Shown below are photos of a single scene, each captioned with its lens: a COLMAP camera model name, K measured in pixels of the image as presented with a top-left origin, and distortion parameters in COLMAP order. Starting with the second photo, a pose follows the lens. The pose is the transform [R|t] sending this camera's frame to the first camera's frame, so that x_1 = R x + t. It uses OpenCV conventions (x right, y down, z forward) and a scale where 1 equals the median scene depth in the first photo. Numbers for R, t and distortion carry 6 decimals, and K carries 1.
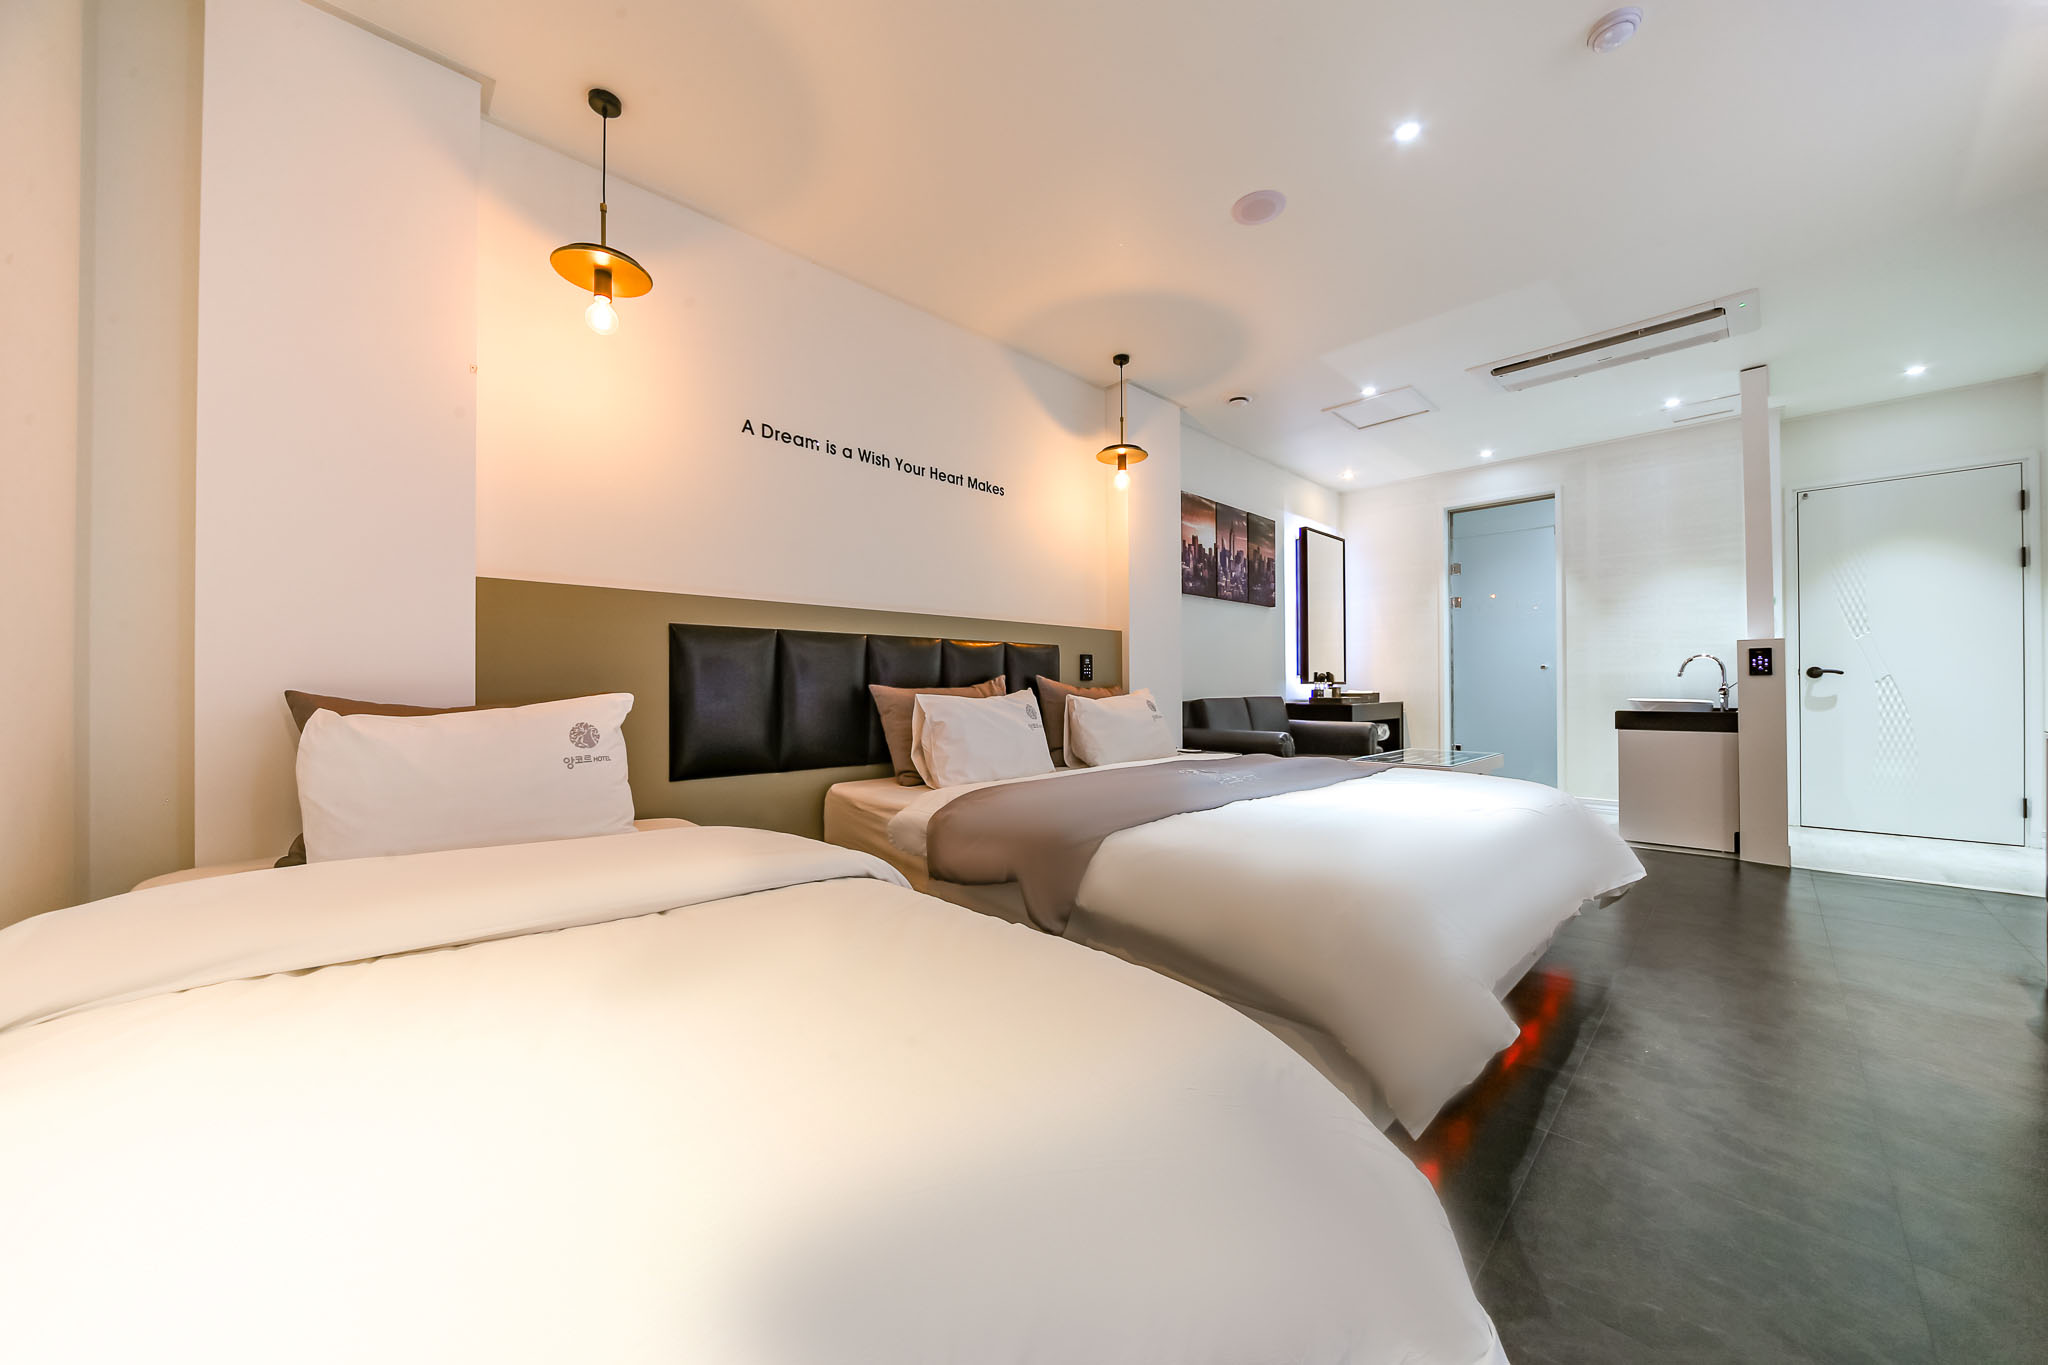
lens RADIAL K [[707.5, 0, 1030.2], [0, 707.5, 687.9], [0, 0, 1]] dist [-0.011904, 0.000281]
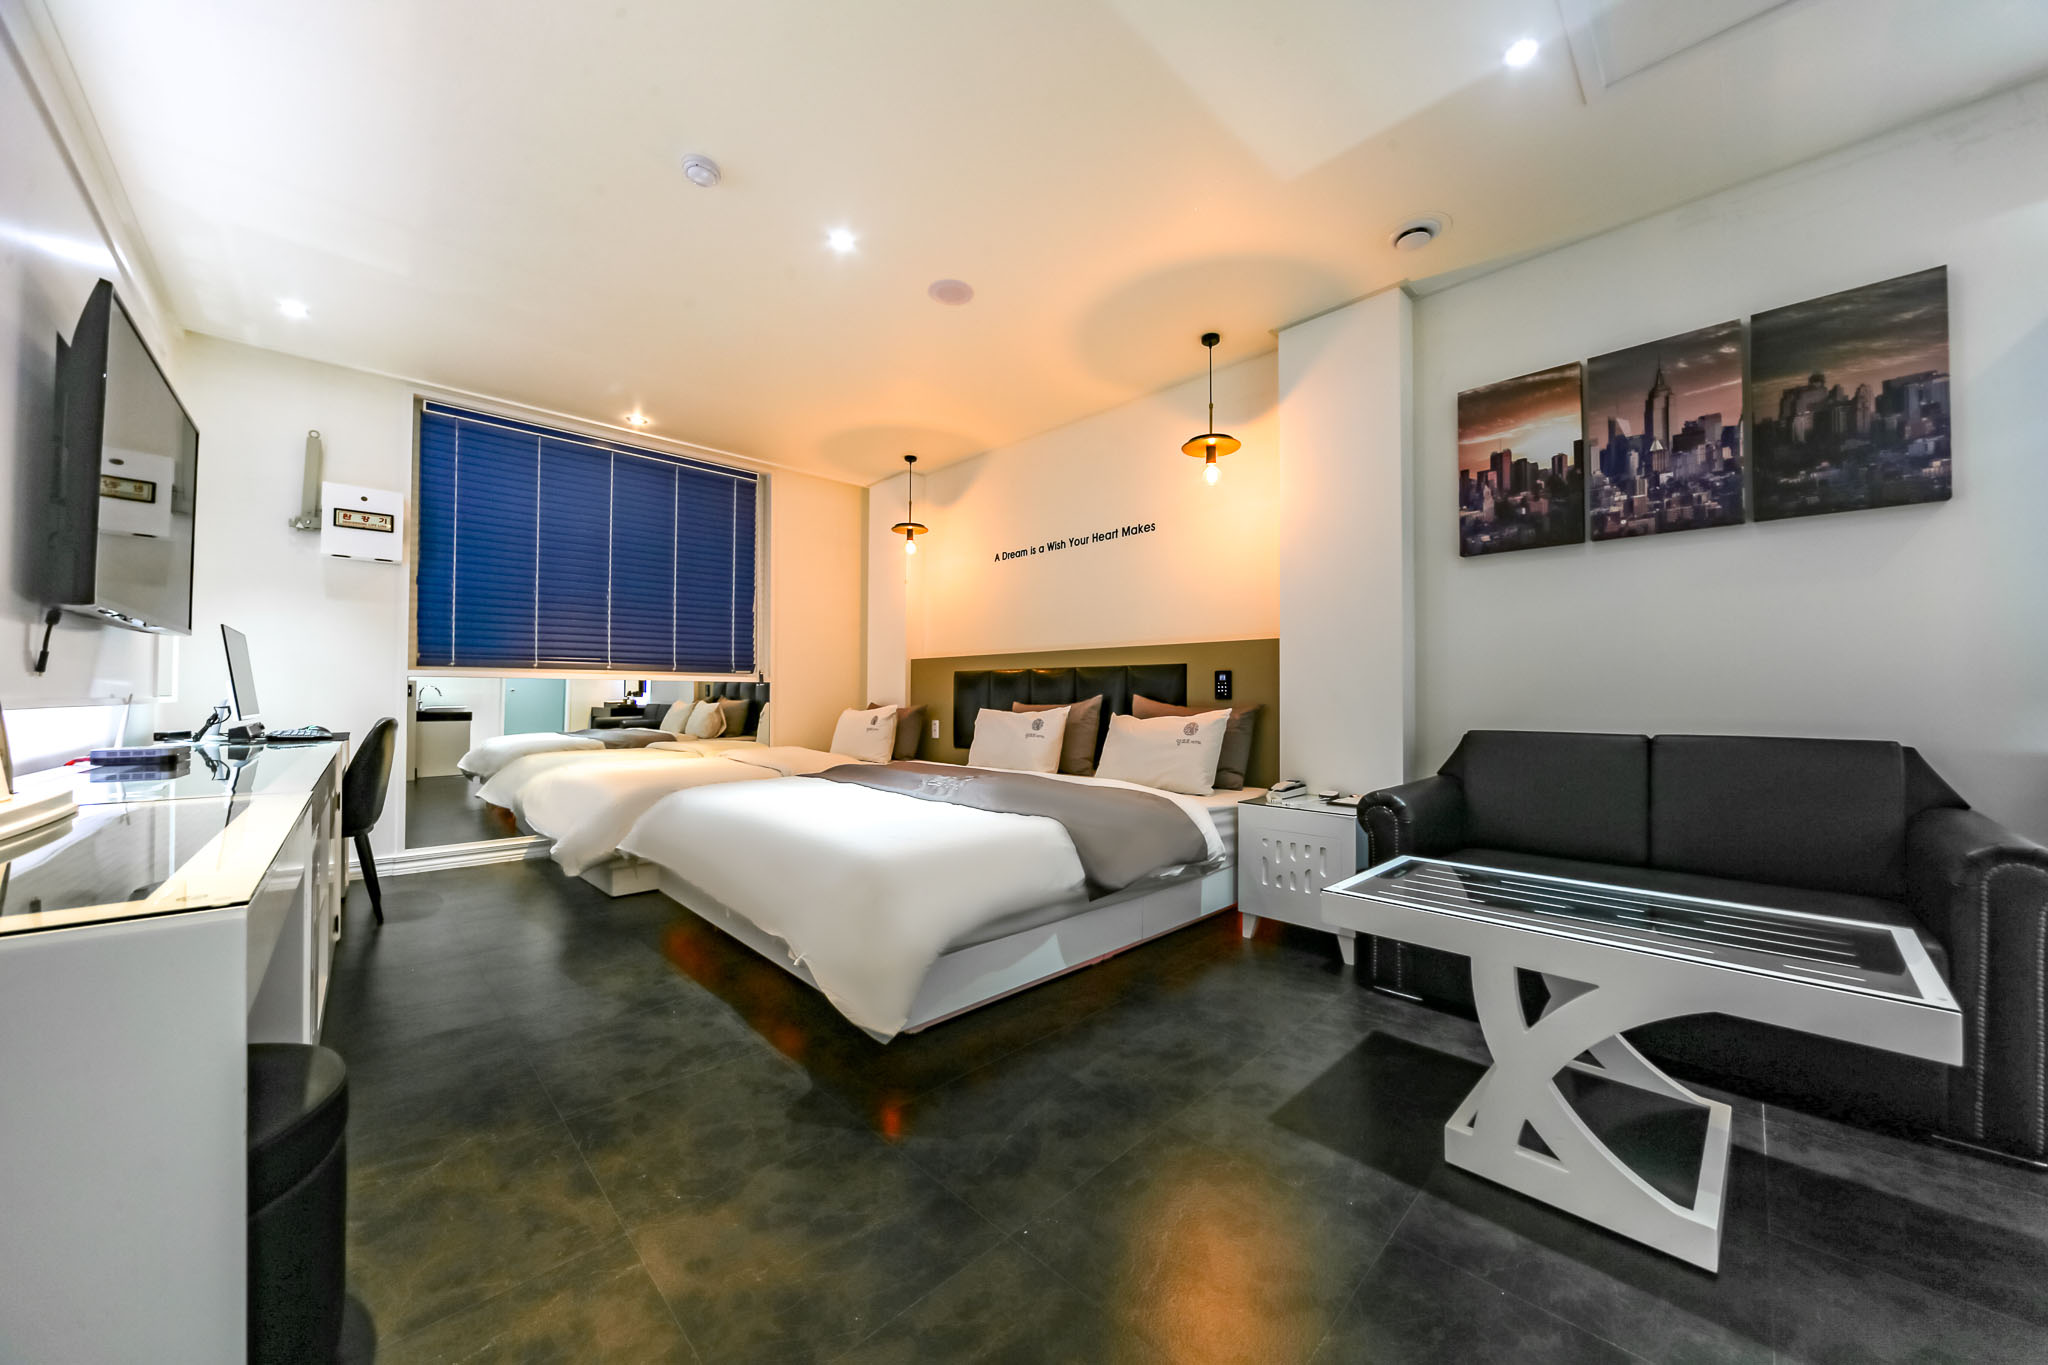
lens RADIAL K [[707.5, 0, 1045.4], [0, 707.5, 688.1], [0, 0, 1]] dist [-0.011904, 0.000281]
pose [[0.032749, -0.003568, -0.999457, 0.816896], [-0.001383, 0.999993, -0.003615, -0.017116], [0.999463, 0.001501, 0.032744, 0.615391]]
